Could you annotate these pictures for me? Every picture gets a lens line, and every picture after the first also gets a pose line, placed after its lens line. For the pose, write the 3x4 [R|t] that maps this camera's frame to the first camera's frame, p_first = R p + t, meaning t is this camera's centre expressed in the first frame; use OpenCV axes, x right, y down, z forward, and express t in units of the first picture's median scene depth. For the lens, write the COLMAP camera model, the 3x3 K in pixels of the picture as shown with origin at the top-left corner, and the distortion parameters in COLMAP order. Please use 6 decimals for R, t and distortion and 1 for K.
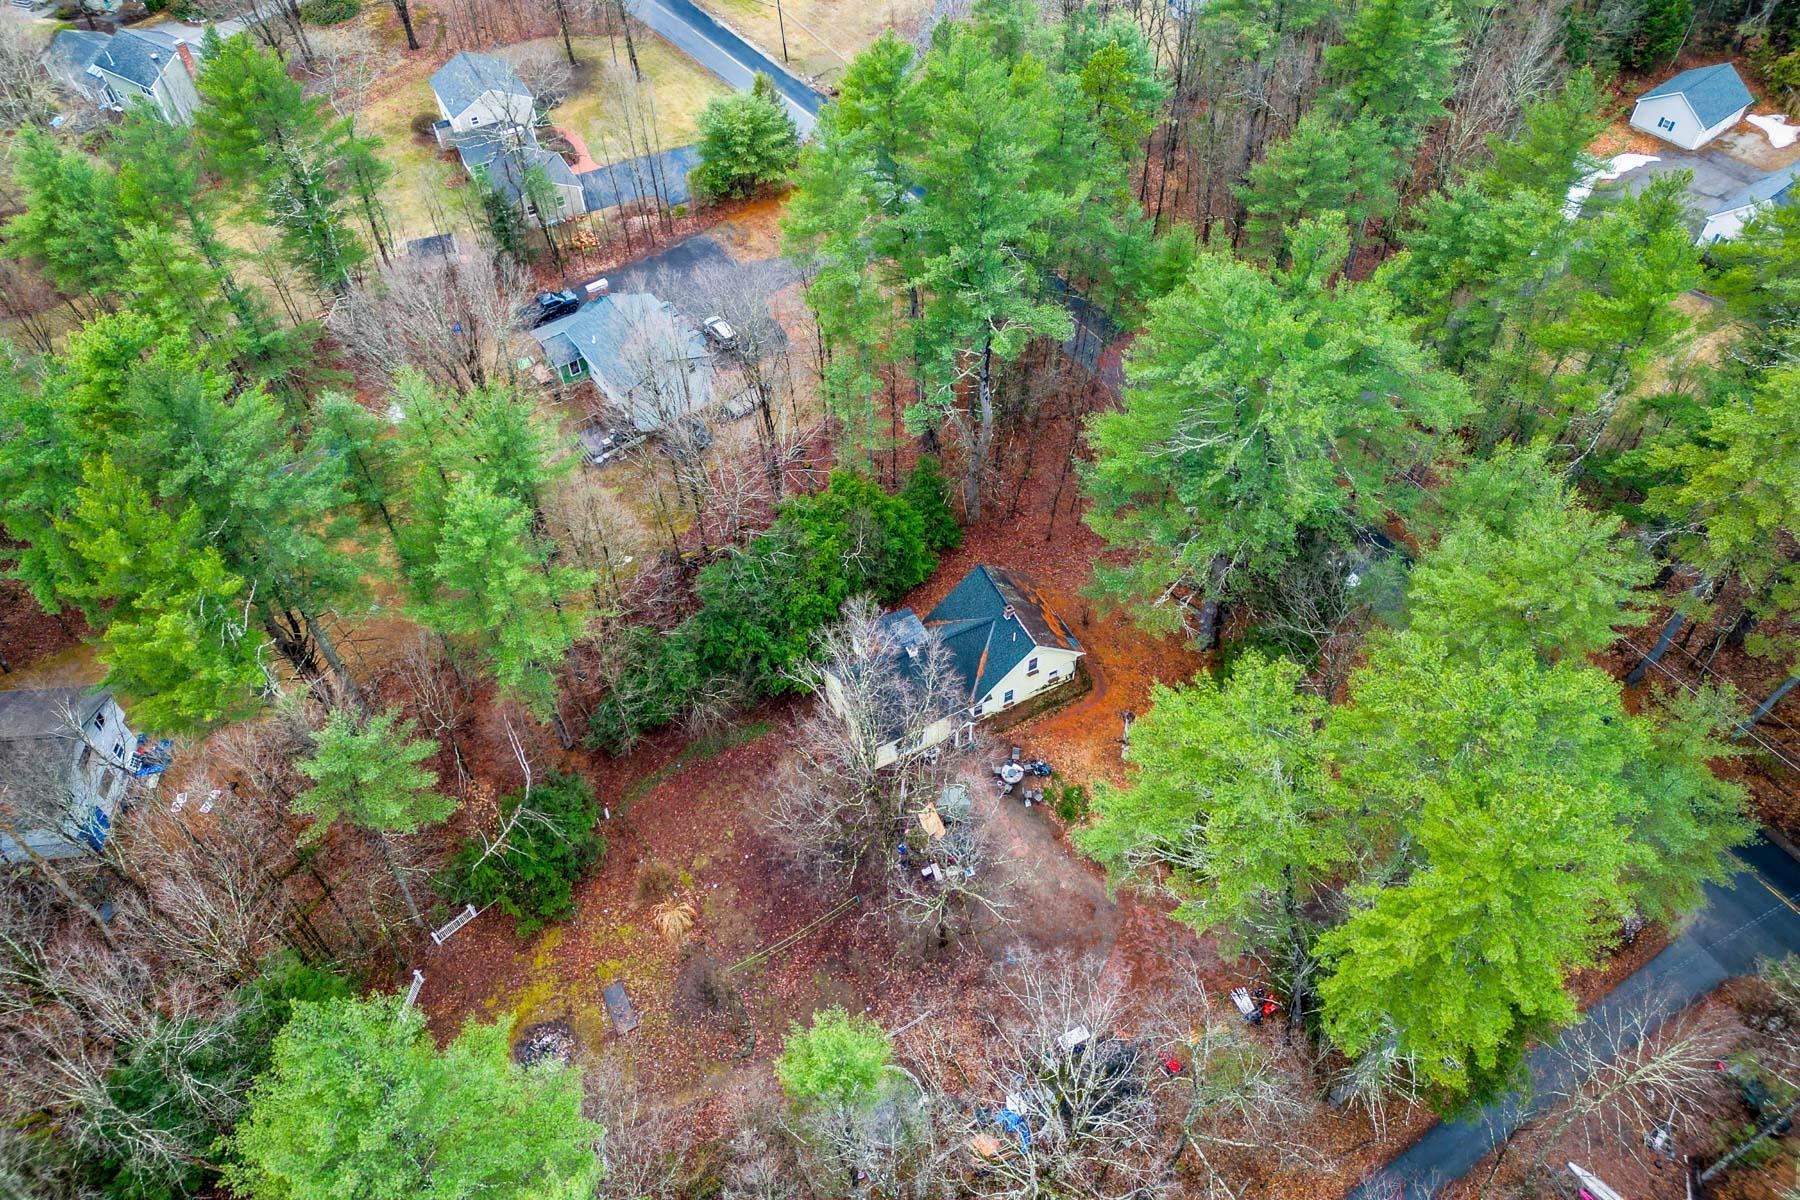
lens RADIAL K [[1302.5, 0, 898.7], [0, 1302.5, 538.1], [0, 0, 1]] dist [0.090115, -0.090994]
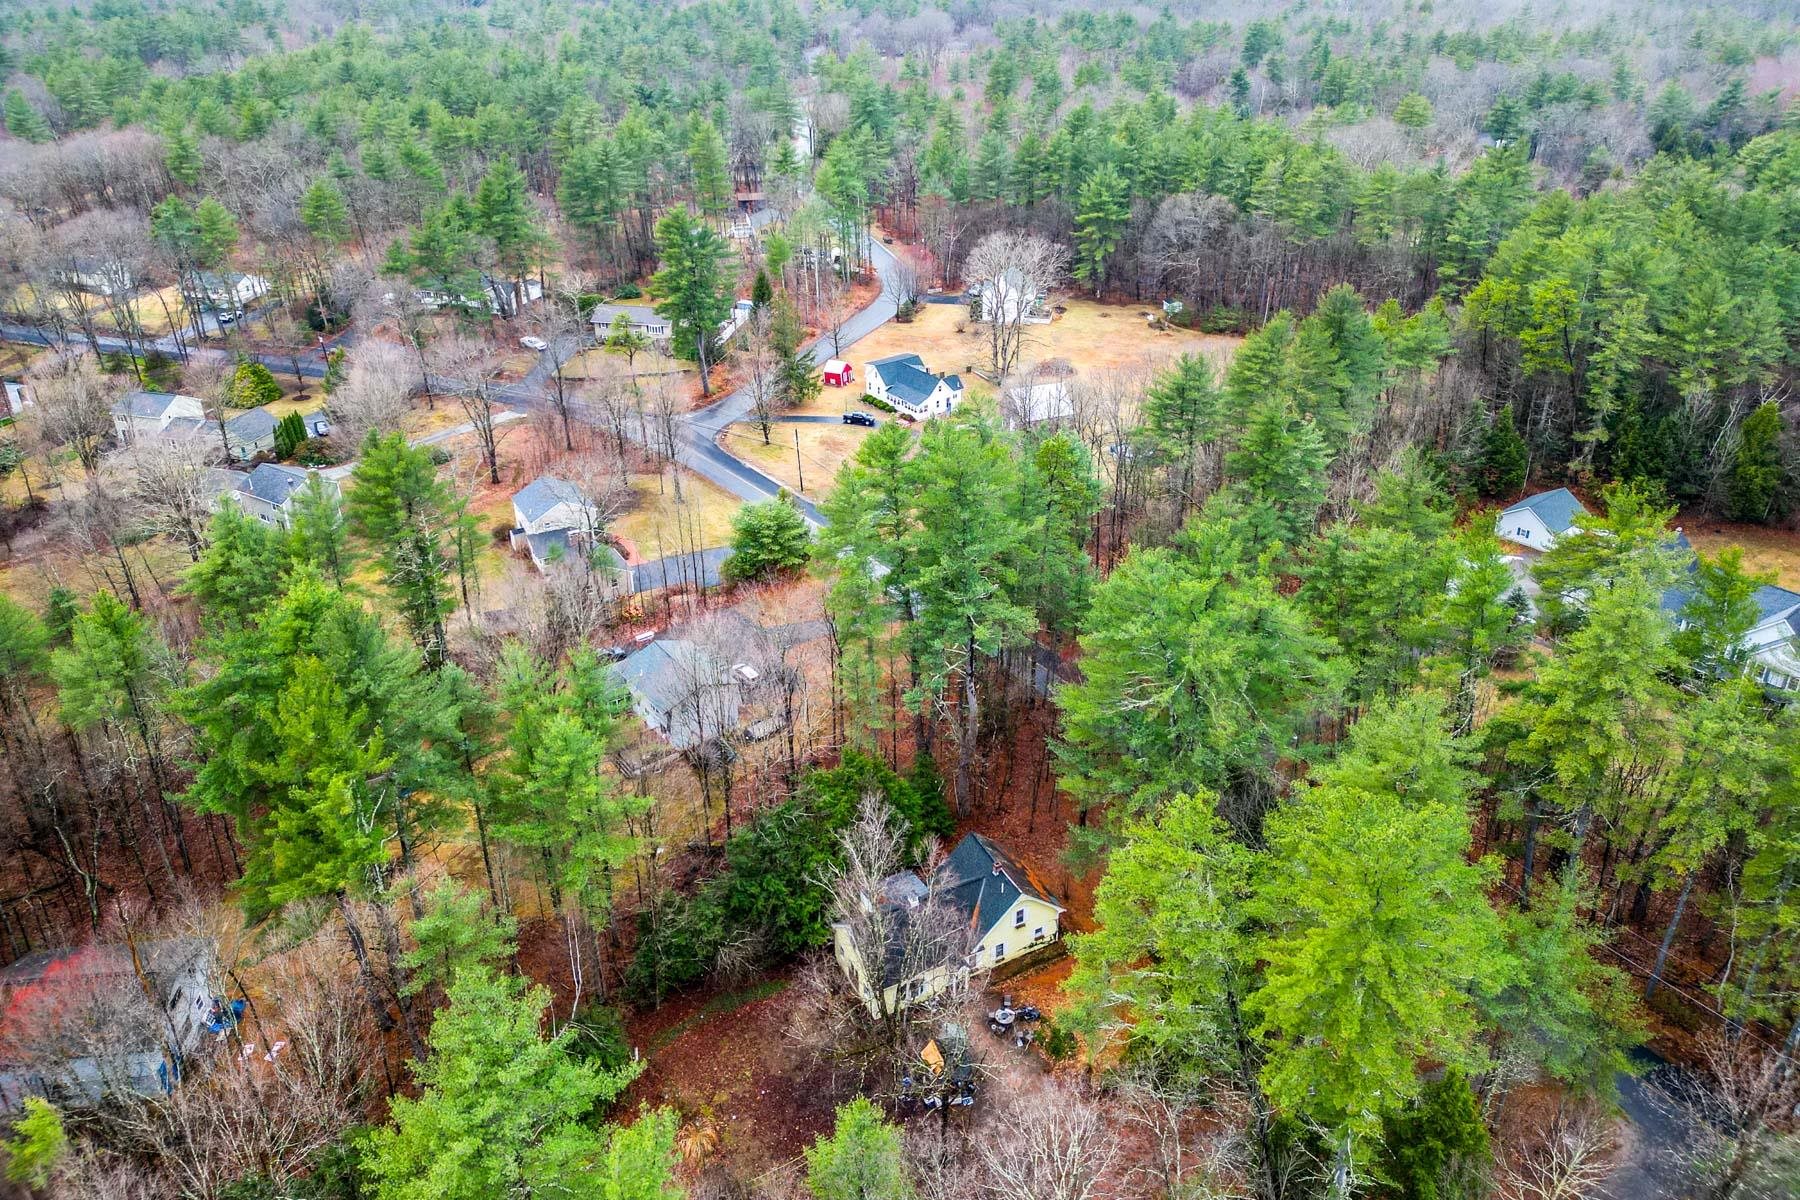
lens RADIAL K [[1324.5, 0, 901.9], [0, 1324.5, 508.3], [0, 0, 1]] dist [0.148371, -0.286576]
pose [[0.999901, -0.000151, 0.014056, -0.015819], [0.005669, 0.919340, -0.393423, 0.227333], [-0.012863, 0.393464, 0.919250, -0.210084]]
